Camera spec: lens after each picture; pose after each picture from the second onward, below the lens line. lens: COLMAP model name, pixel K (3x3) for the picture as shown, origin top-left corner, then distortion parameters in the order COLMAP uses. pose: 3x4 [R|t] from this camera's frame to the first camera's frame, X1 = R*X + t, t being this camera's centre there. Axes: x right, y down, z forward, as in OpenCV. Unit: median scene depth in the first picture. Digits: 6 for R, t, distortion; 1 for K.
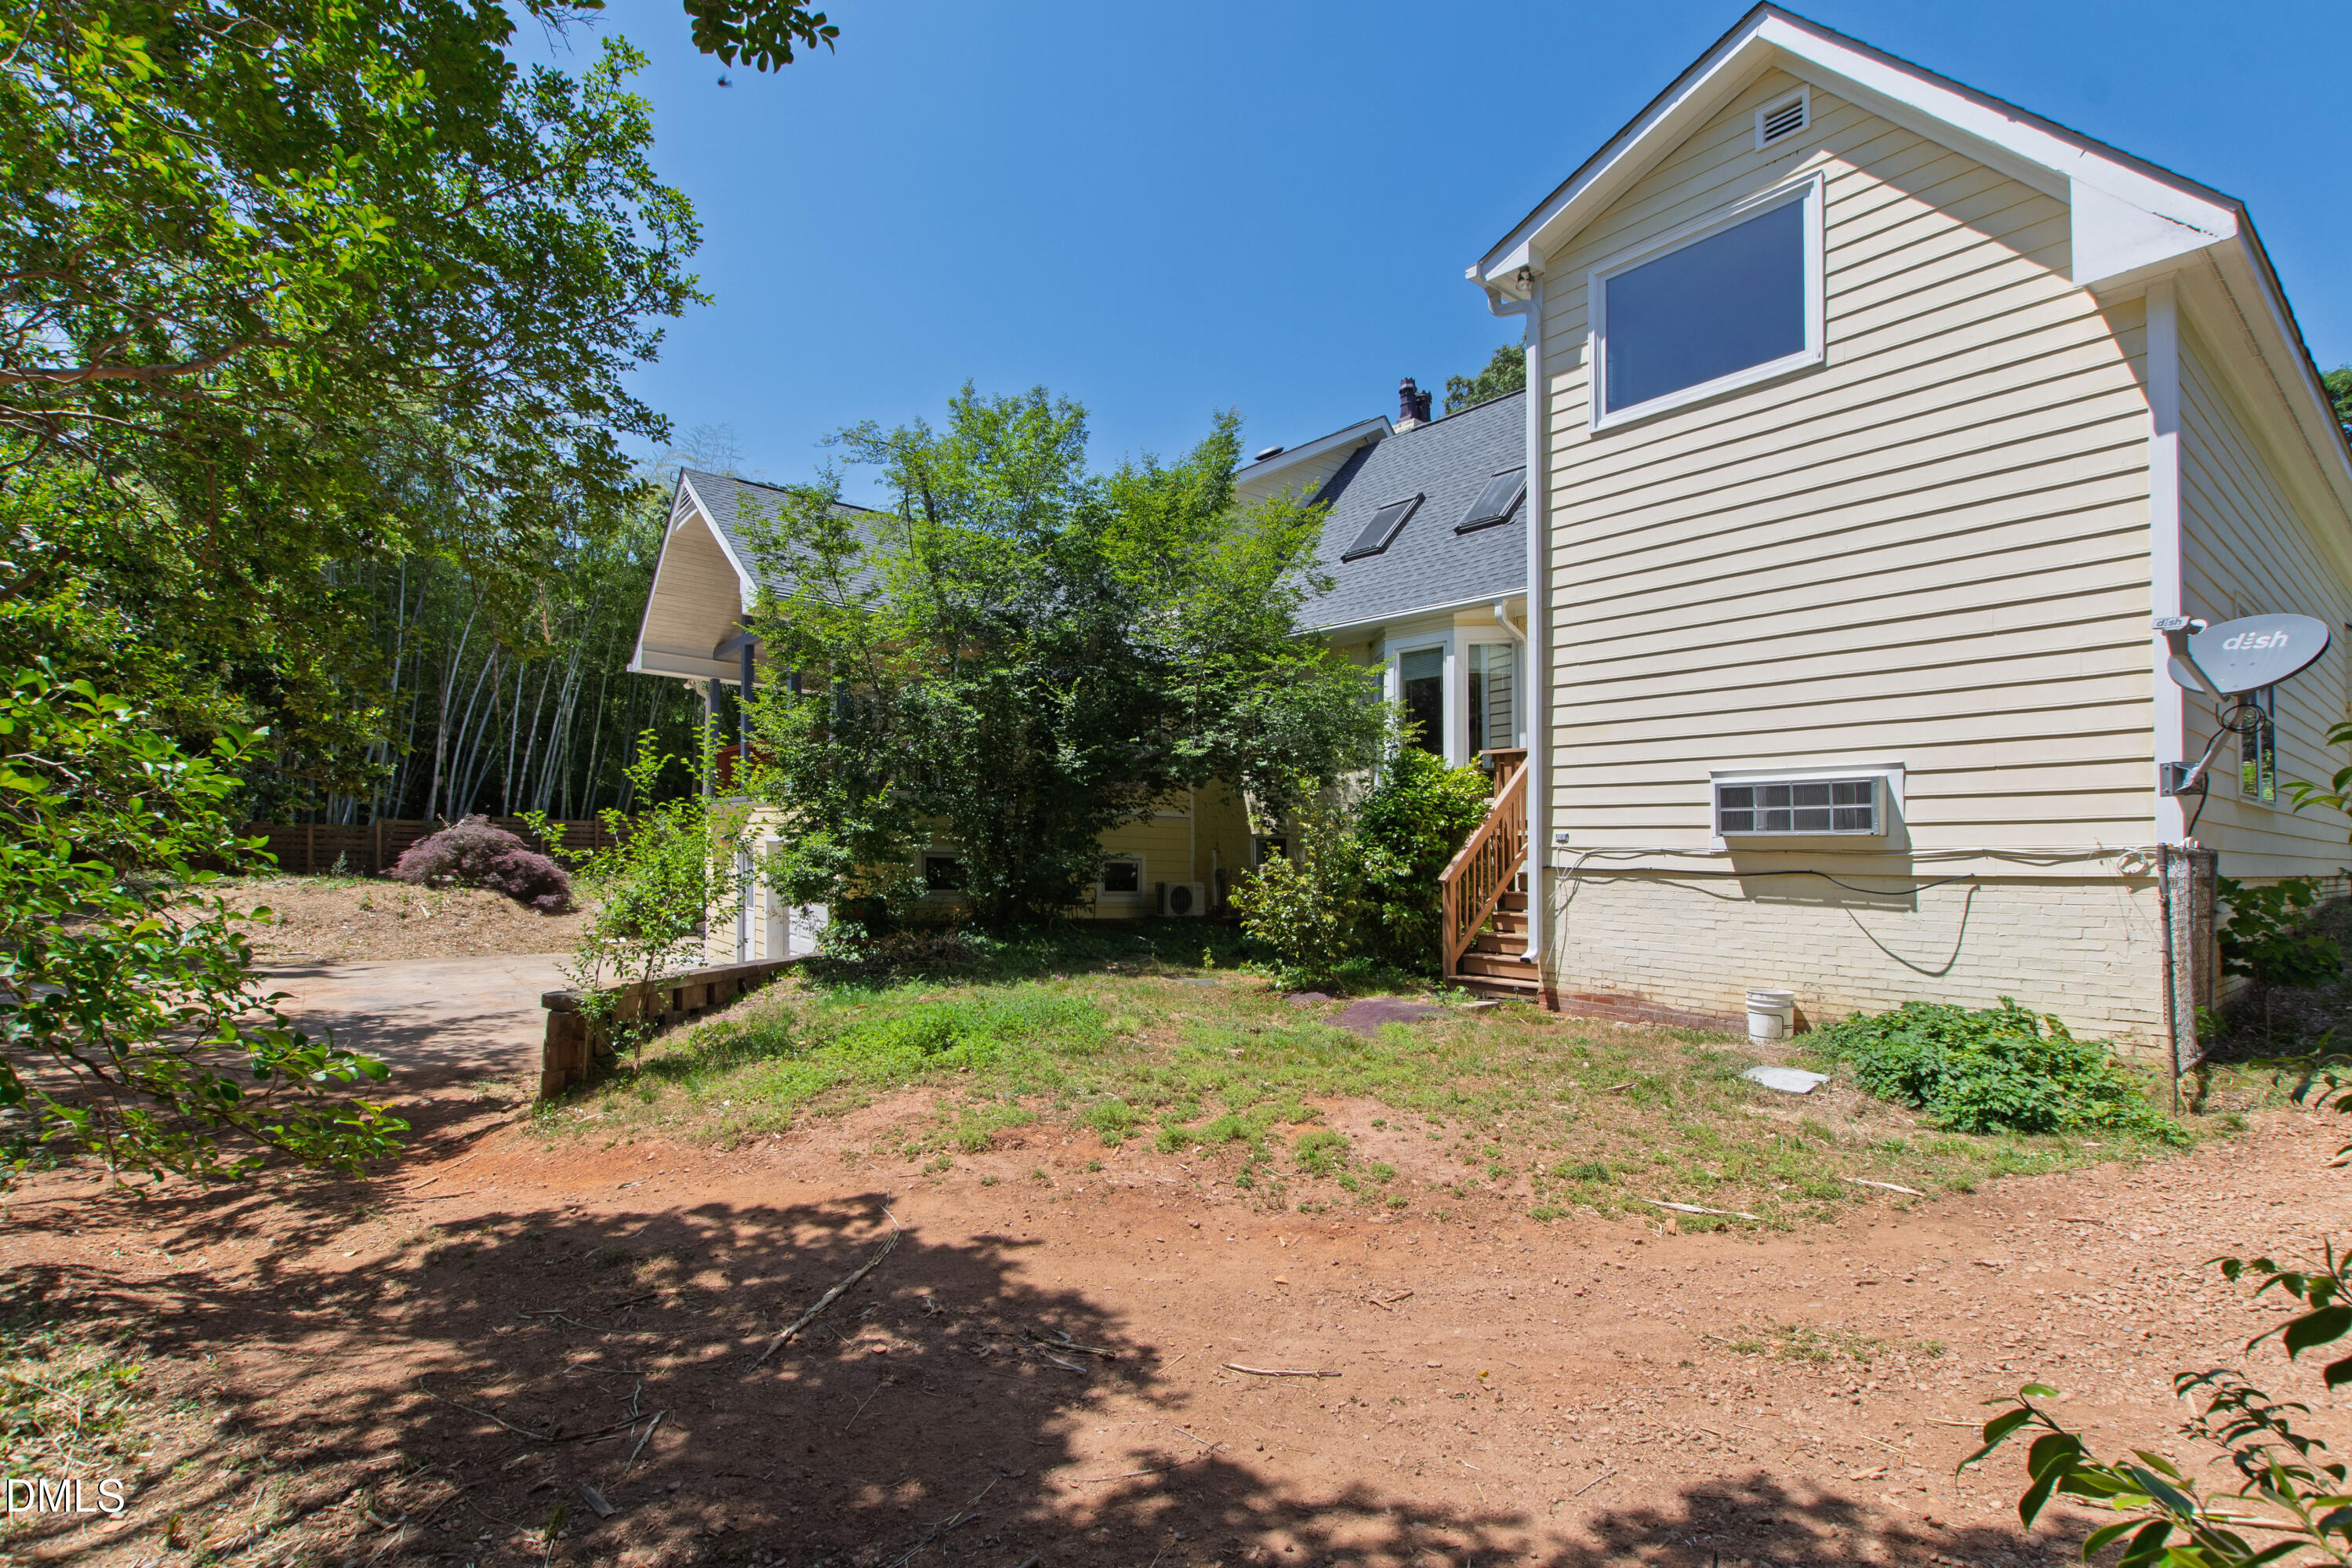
lens RADIAL K [[1056.0, 0, 1109.0], [0, 1056.0, 785.1], [0, 0, 1]] dist [0.000091, 0.000082]
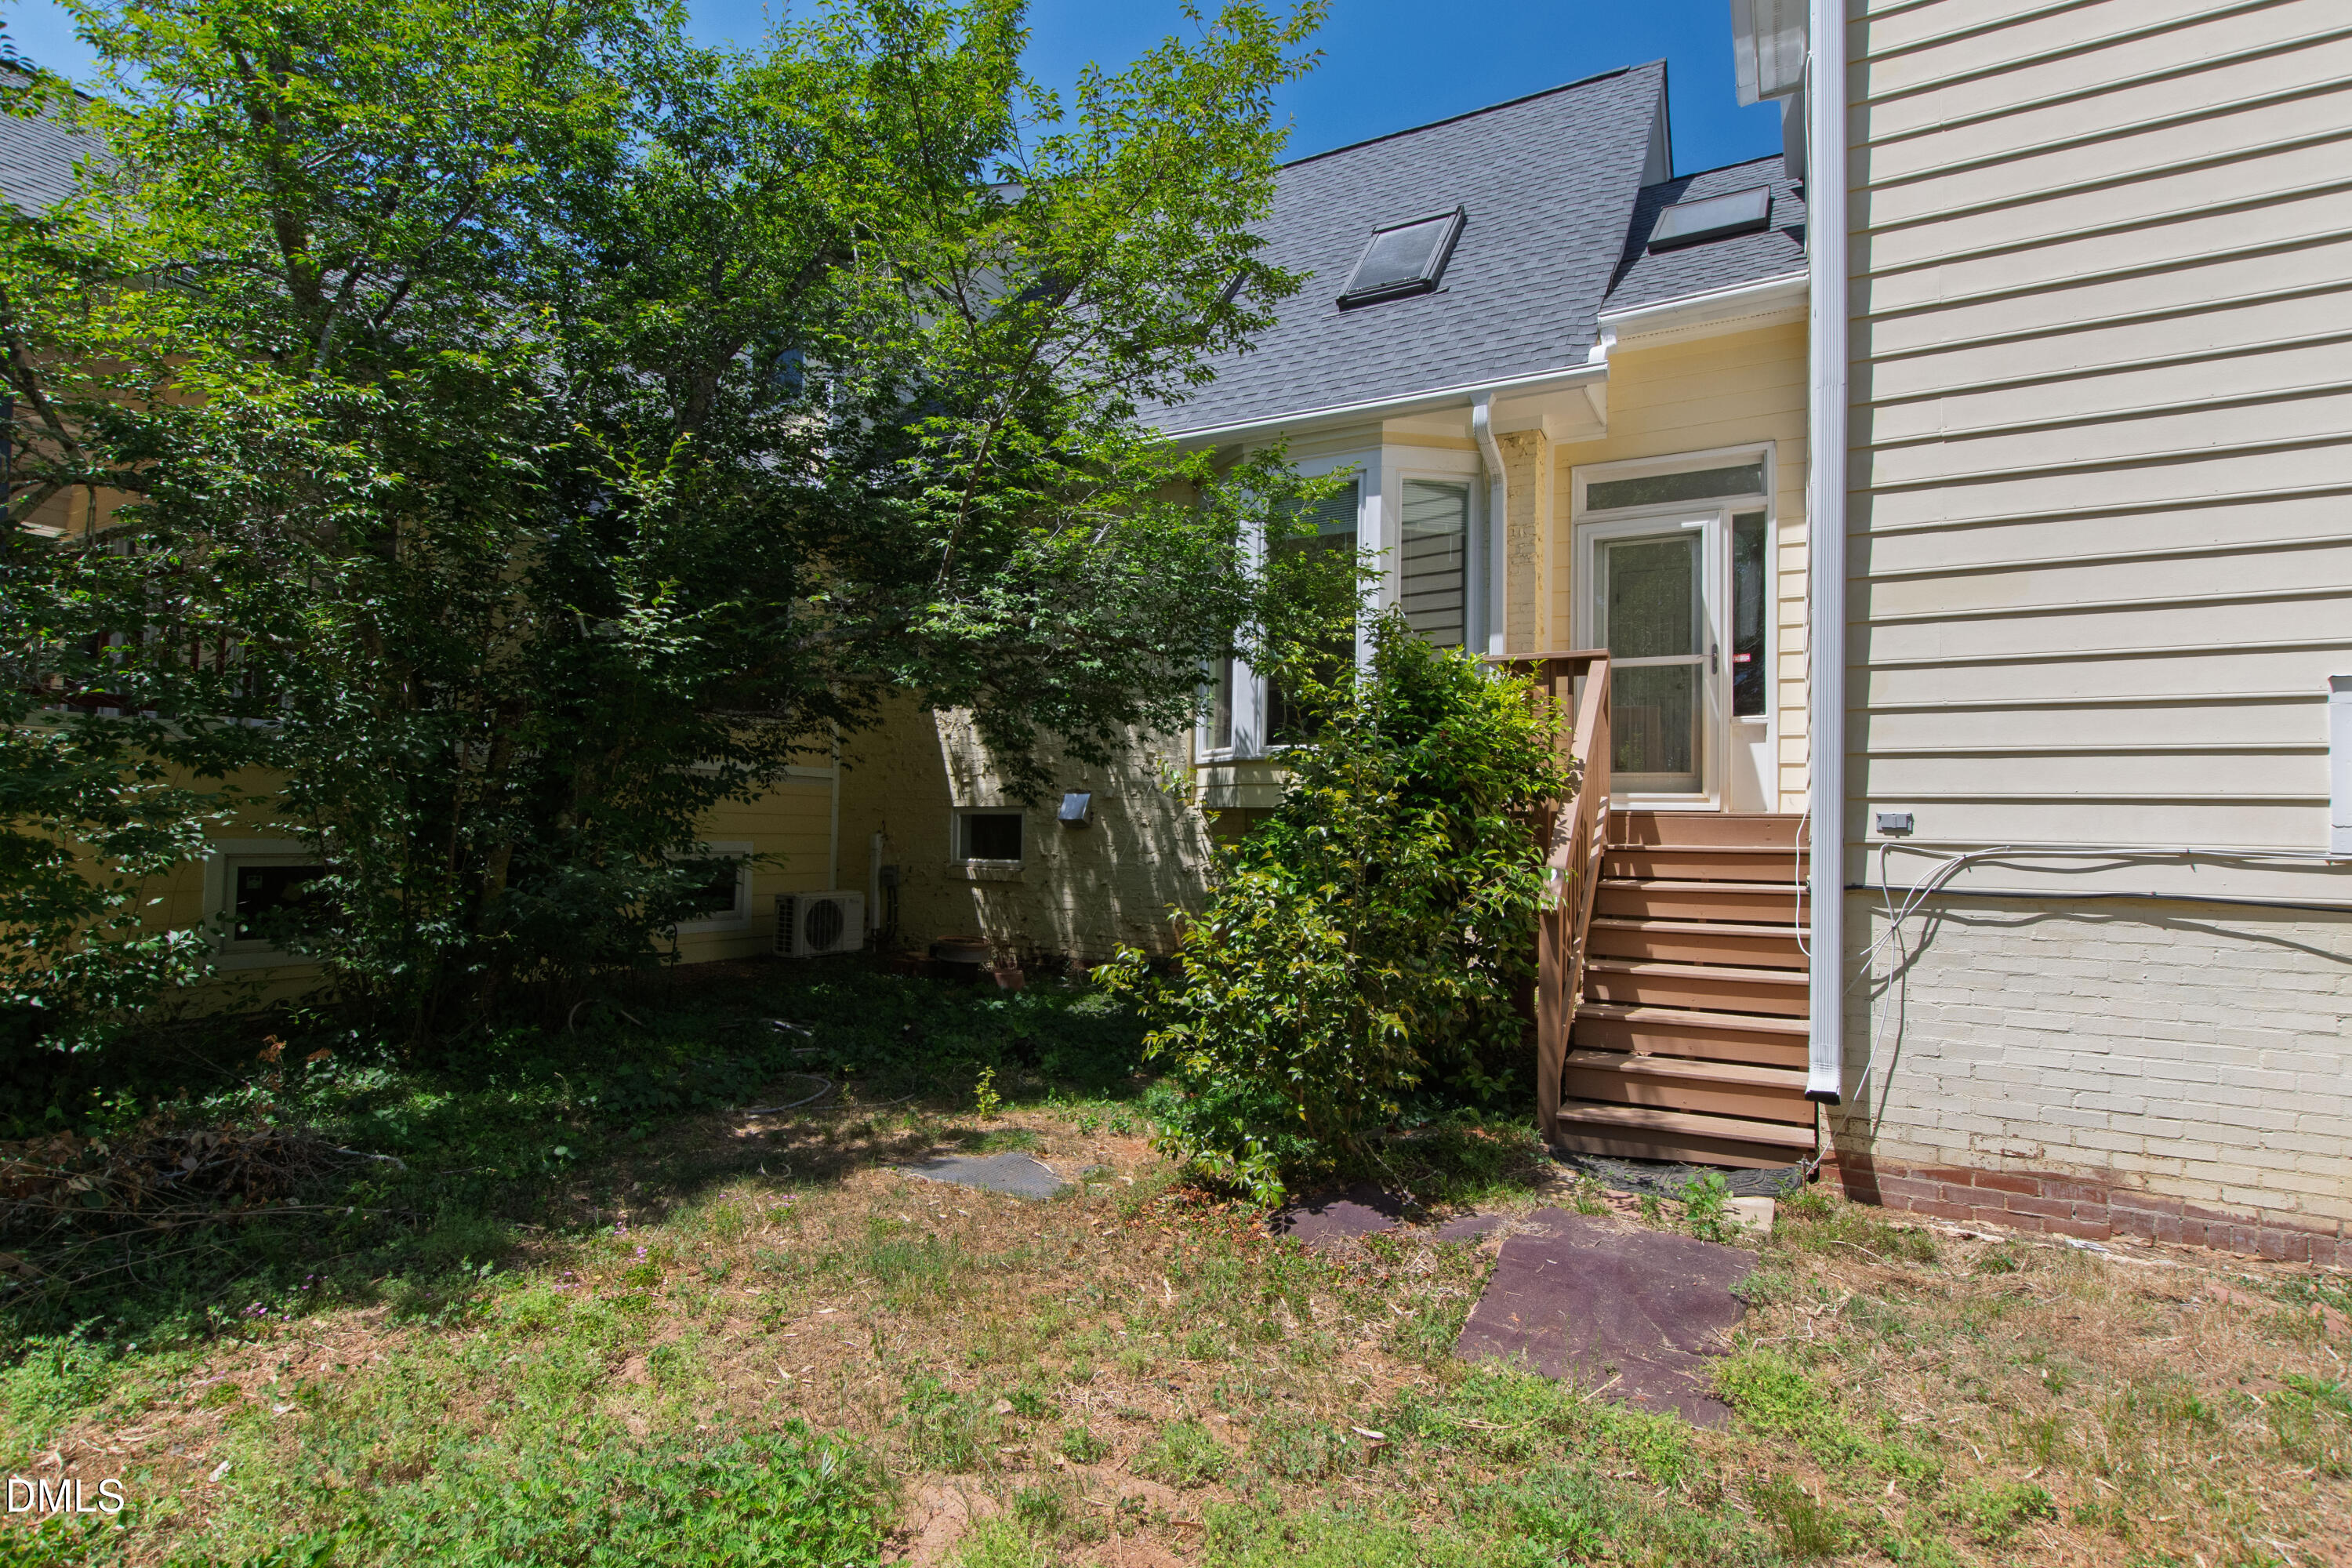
lens RADIAL K [[1199.9, 0, 1173.1], [0, 1199.9, 762.3], [0, 0, 1]] dist [0.032013, 0.000439]
pose [[0.904959, 0.009193, 0.425399, -0.065745], [-0.015338, 0.999822, 0.011021, 0.020430], [-0.425221, -0.016498, 0.904939, 0.587903]]
